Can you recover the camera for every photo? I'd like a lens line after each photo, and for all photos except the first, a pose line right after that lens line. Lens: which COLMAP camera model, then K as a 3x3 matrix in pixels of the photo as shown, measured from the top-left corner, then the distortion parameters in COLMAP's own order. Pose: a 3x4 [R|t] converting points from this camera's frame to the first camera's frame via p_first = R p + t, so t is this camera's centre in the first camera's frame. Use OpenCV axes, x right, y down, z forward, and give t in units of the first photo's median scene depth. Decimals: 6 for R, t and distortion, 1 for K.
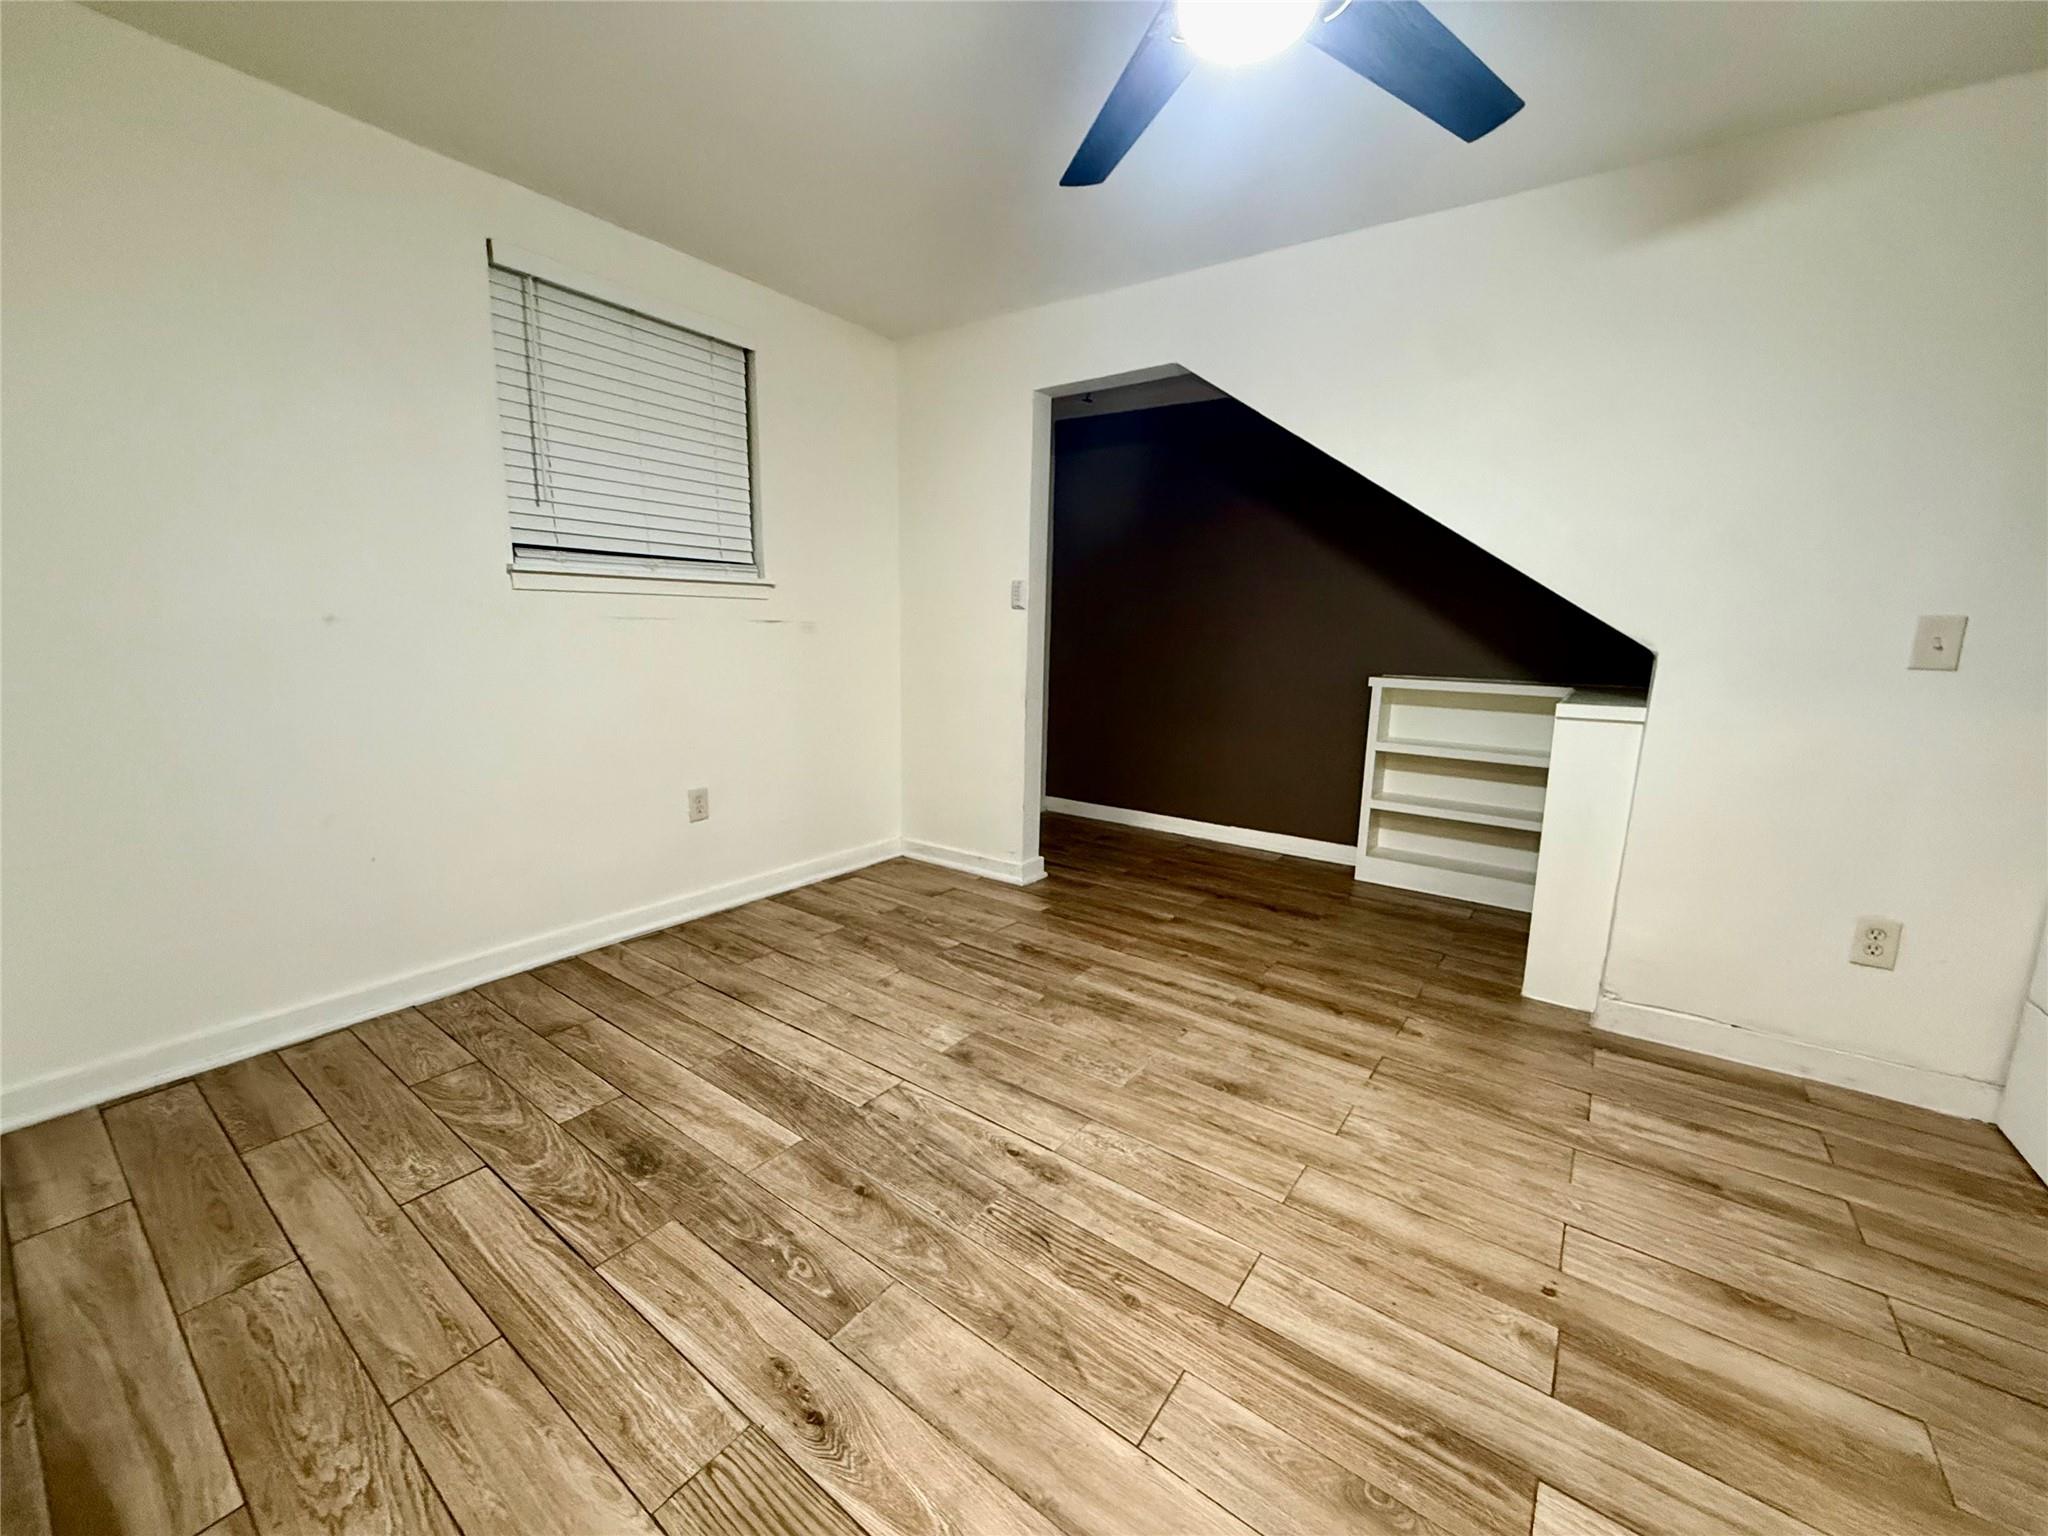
lens RADIAL K [[820.0, 0, 1023.7], [0, 820.0, 767.4], [0, 0, 1]] dist [-0.001610, 0.000676]
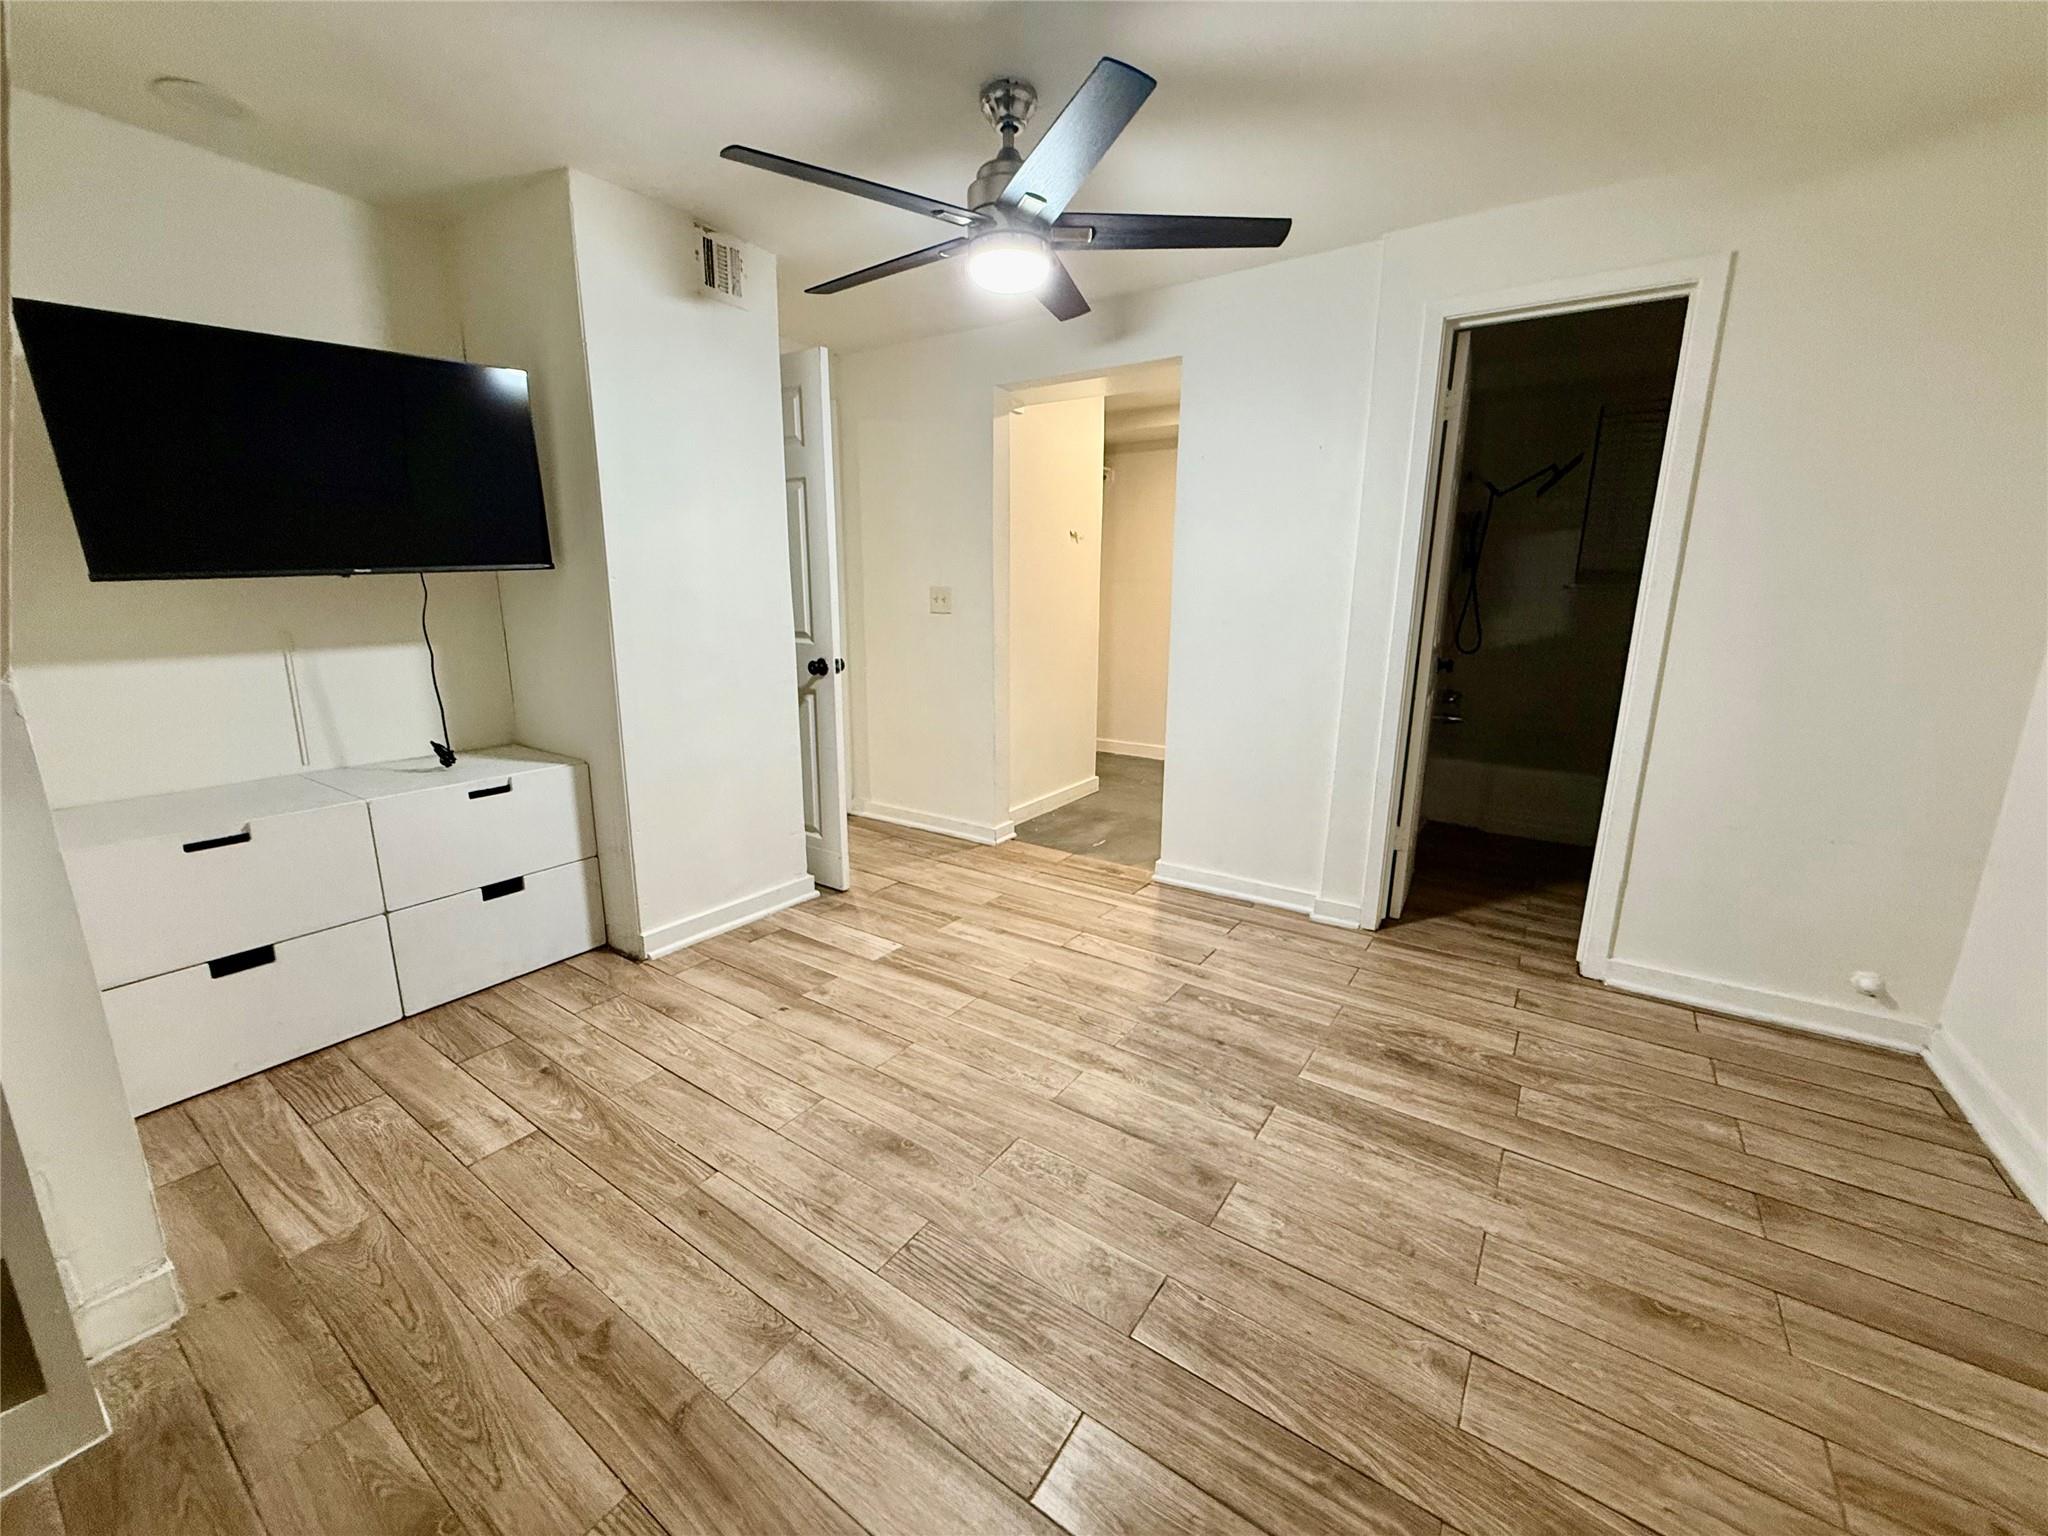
lens RADIAL K [[820.0, 0, 1022.6], [0, 820.0, 769.1], [0, 0, 1]] dist [-0.001610, 0.000676]
pose [[-0.999034, -0.023608, -0.037059, 0.168991], [-0.036007, 0.923245, 0.382520, -0.366681], [0.025184, 0.383485, -0.923204, 1.811783]]
